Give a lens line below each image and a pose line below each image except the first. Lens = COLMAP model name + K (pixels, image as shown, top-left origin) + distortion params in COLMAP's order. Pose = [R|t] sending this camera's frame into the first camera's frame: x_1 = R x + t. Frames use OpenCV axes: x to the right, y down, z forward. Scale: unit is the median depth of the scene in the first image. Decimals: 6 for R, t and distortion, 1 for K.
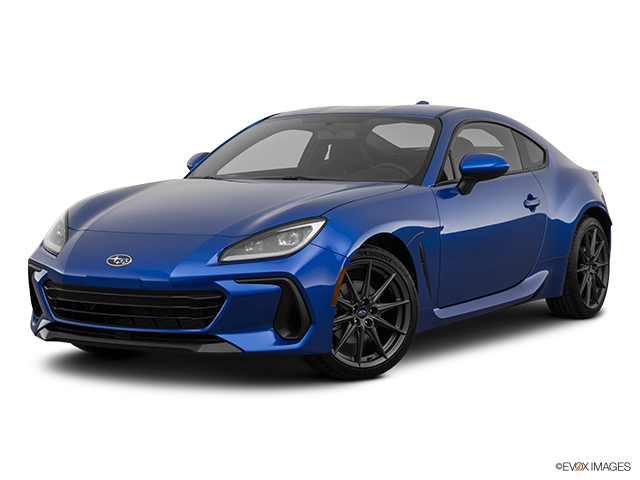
lens RADIAL K [[1166.0, 0, 314.8], [0, 1166.0, 243.7], [0, 0, 1]] dist [-0.049070, 0.000000]
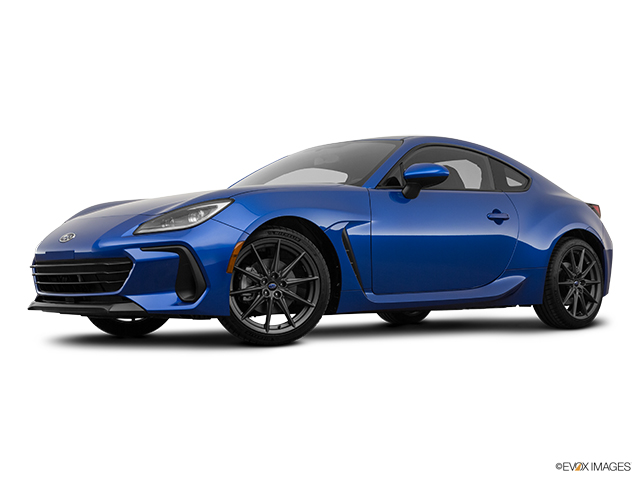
lens RADIAL K [[871.1, 0, 321.0], [0, 871.1, 241.0], [0, 0, 1]] dist [-0.104413, 0.000000]
pose [[0.972694, -0.010576, -0.231851, 0.280073], [-0.012759, 0.995014, -0.098917, 0.097884], [0.231741, 0.099174, 0.967709, 0.186358]]
